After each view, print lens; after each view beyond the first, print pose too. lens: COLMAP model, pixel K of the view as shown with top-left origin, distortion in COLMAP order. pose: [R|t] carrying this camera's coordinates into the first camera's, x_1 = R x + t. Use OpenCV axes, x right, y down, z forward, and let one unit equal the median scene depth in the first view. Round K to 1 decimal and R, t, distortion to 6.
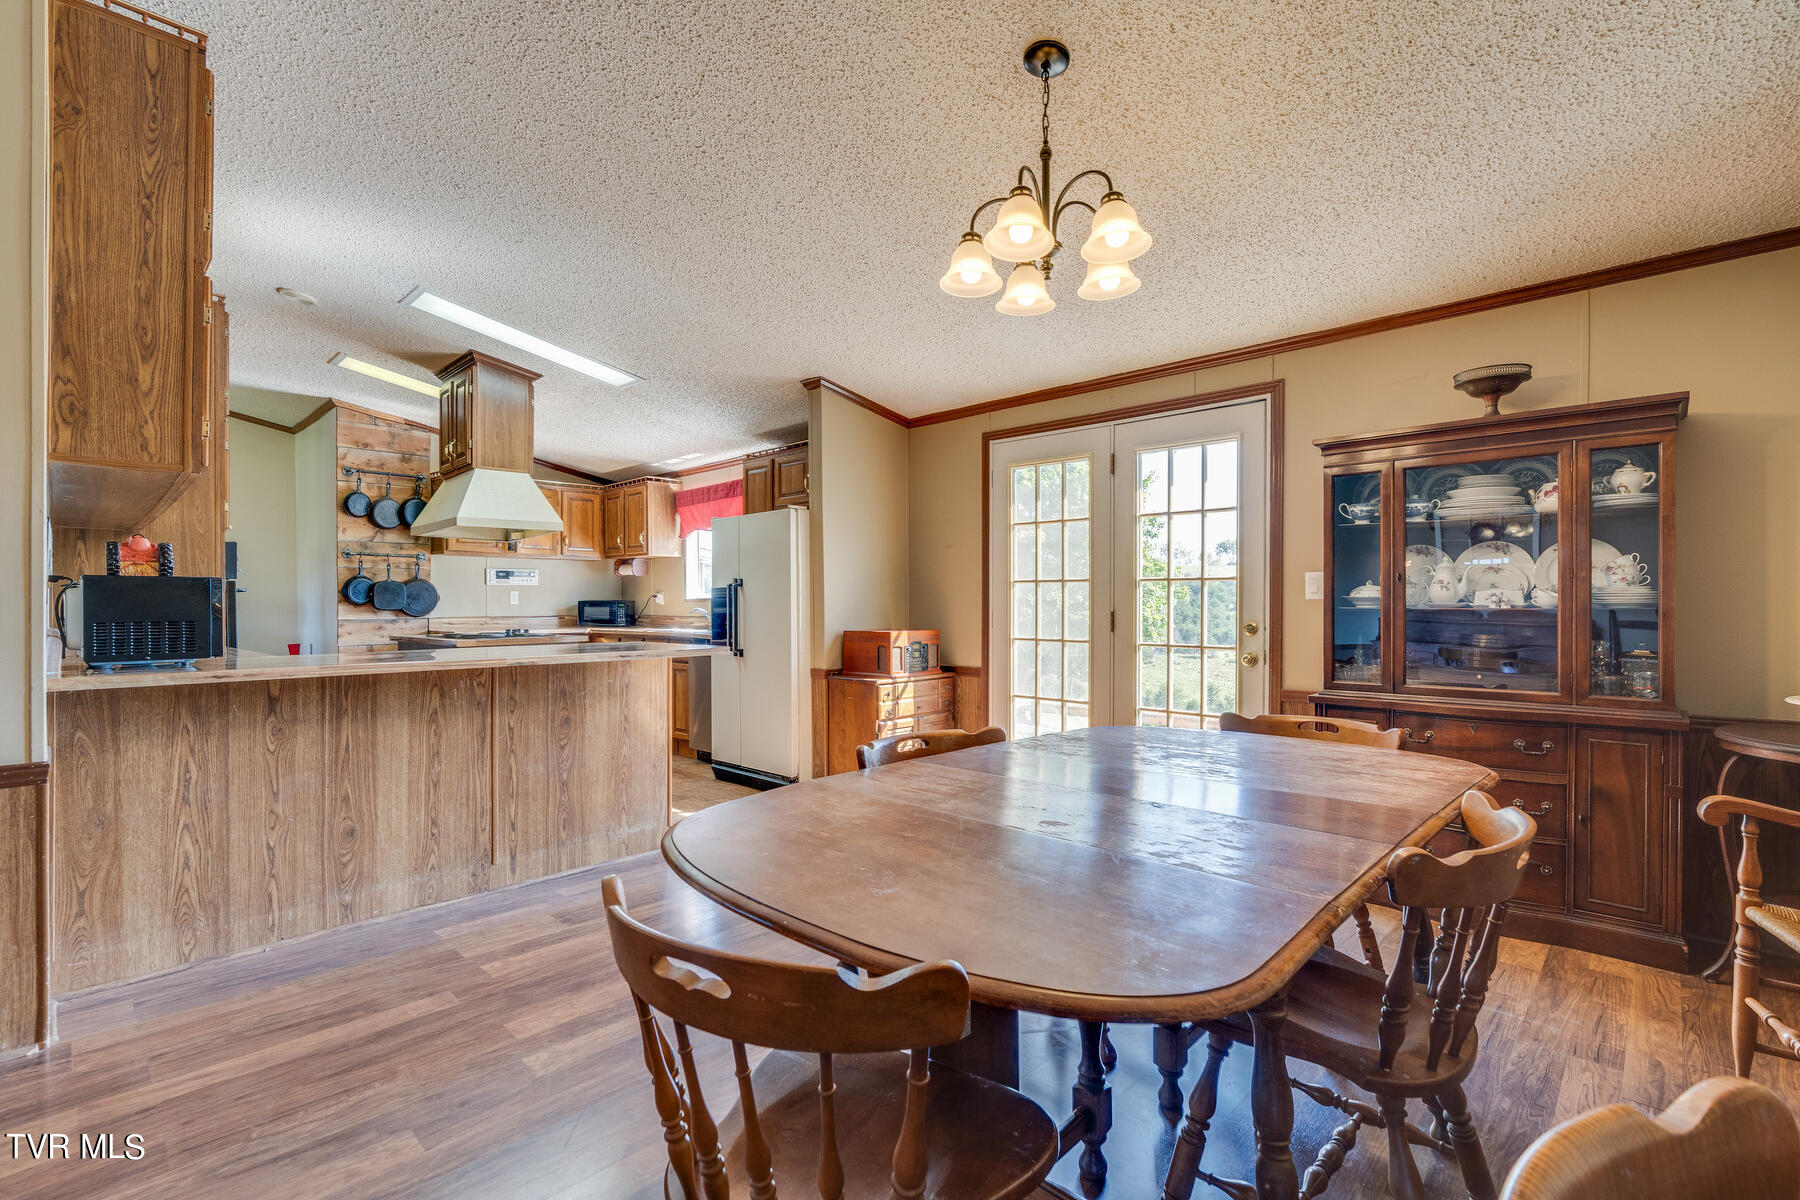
lens RADIAL K [[821.7, 0, 900.6], [0, 821.7, 608.0], [0, 0, 1]] dist [0.002401, 0.000398]
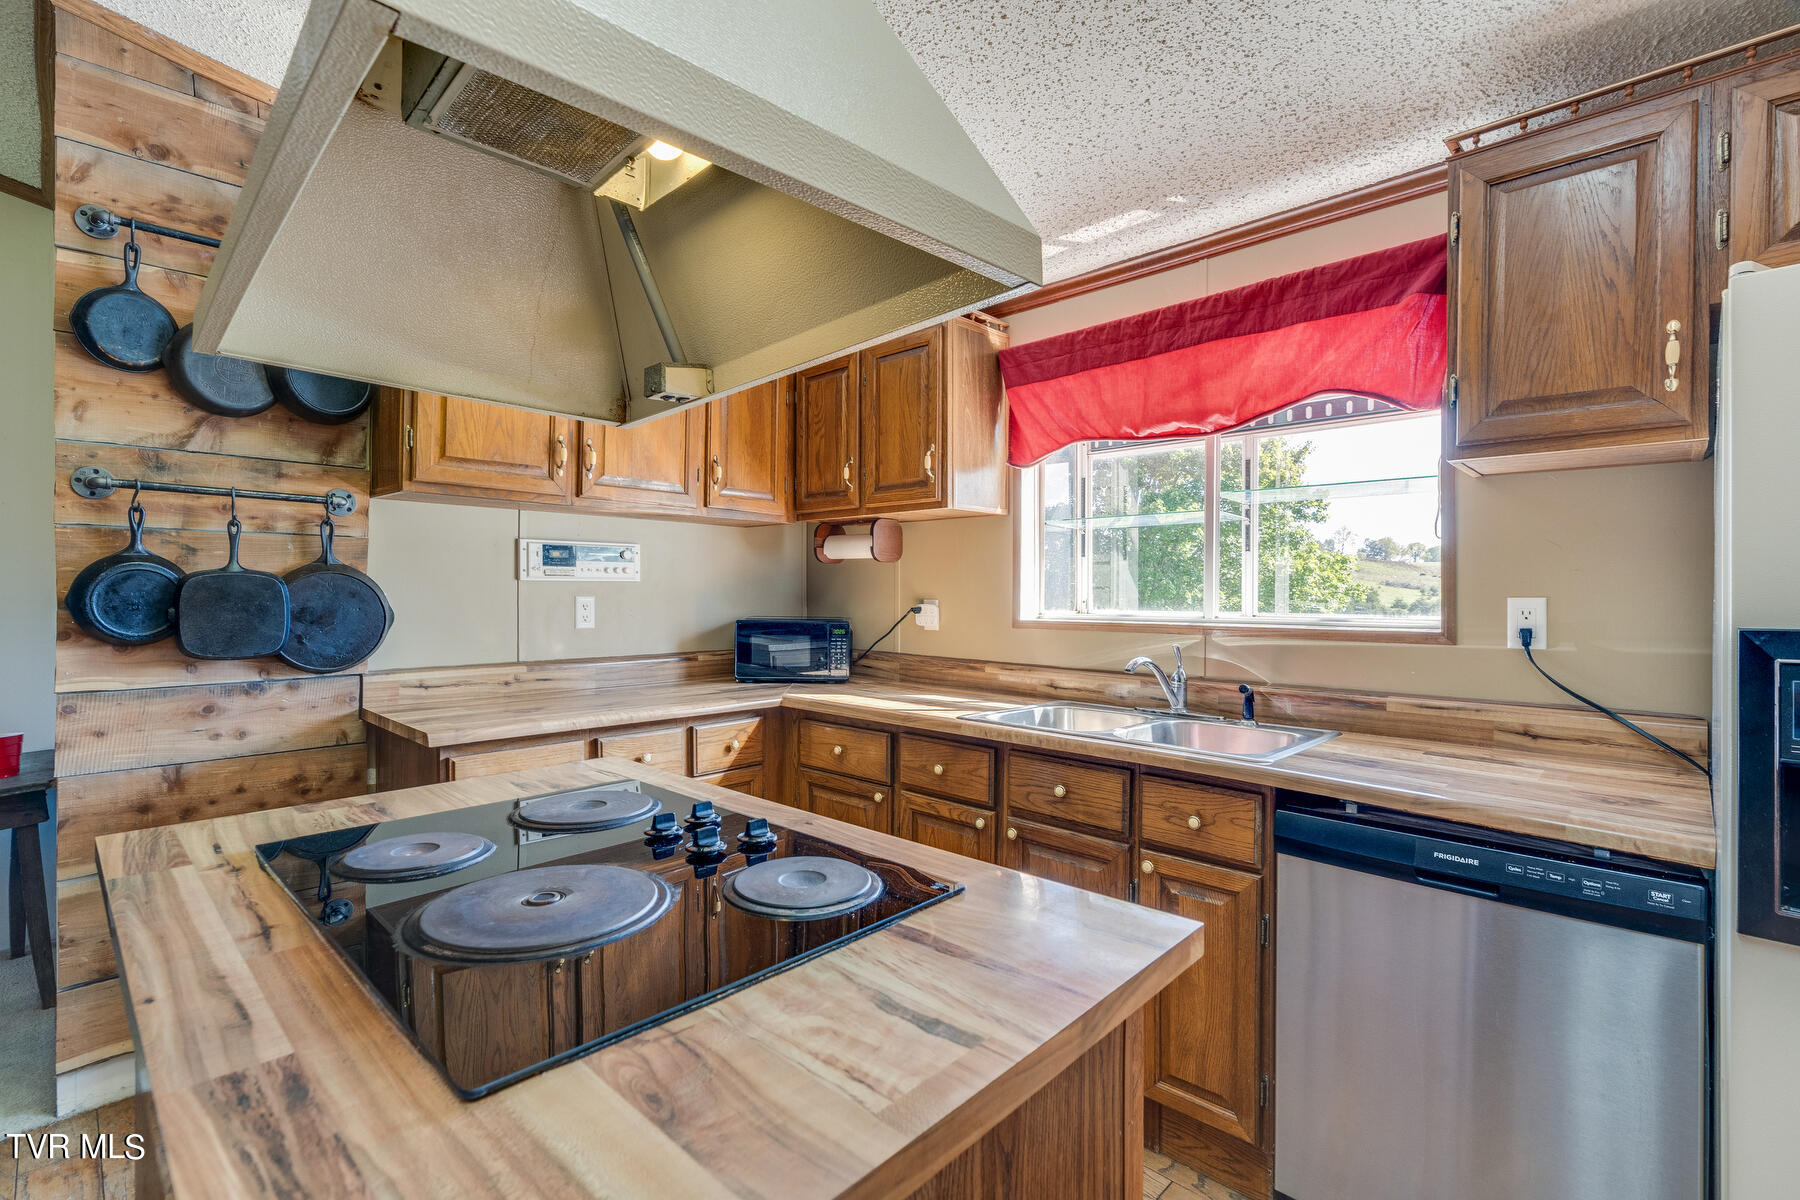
lens RADIAL K [[810.0, 0, 900.0], [0, 810.0, 600.0], [0, 0, 1]] dist [-0.003938, -0.000307]
pose [[0.999938, 0.009565, -0.005714, -0.342280], [-0.009533, 0.999939, 0.005549, -0.024436], [0.005767, -0.005495, 0.999968, 0.658762]]
